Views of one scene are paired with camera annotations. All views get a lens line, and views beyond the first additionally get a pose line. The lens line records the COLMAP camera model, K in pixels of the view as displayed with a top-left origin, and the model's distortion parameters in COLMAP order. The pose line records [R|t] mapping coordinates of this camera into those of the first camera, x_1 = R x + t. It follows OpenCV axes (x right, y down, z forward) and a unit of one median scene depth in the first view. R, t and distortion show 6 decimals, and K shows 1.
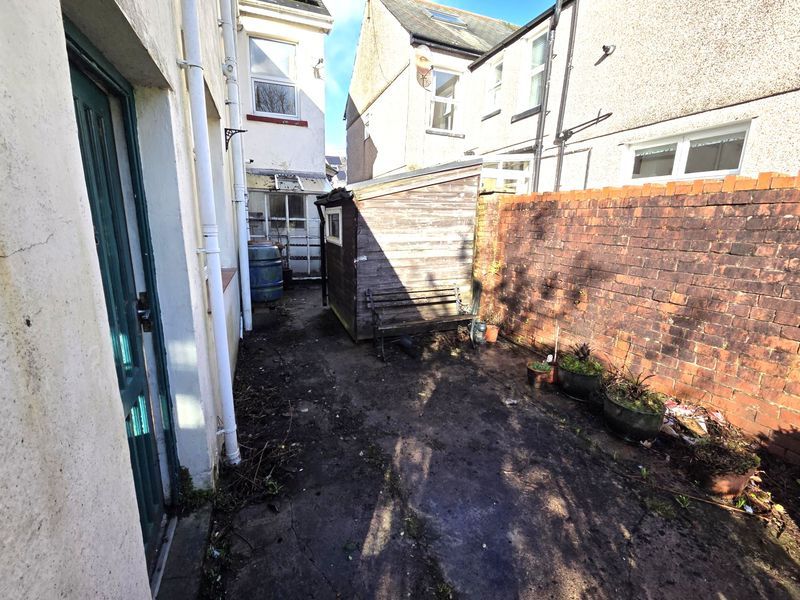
lens RADIAL K [[327.3, 0, 386.2], [0, 327.3, 302.0], [0, 0, 1]] dist [-0.019813, 0.000032]
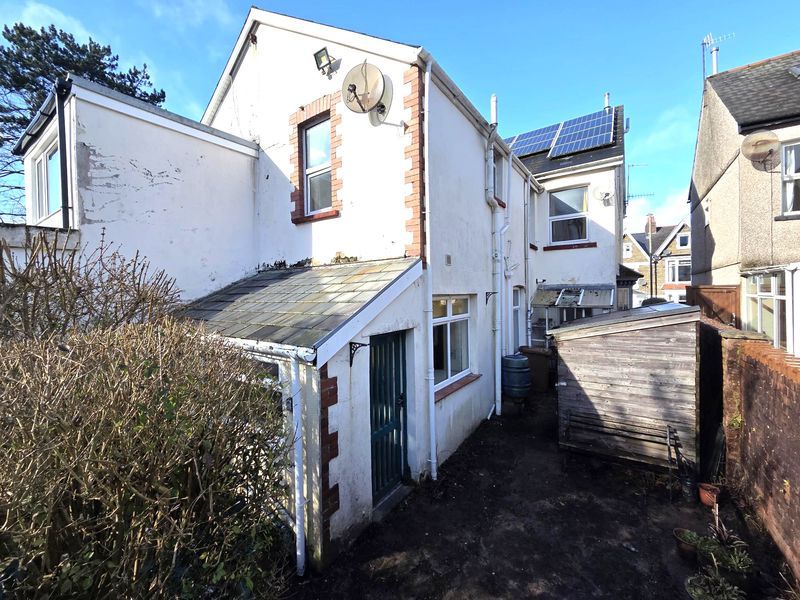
lens RADIAL K [[327.6, 0, 396.7], [0, 327.6, 294.1], [0, 0, 1]] dist [-0.000491, -0.000421]
pose [[0.563376, -0.019717, -0.825966, 0.349246], [-0.175948, 0.973919, -0.143259, -0.096259], [0.807249, 0.226036, 0.545213, -0.183018]]
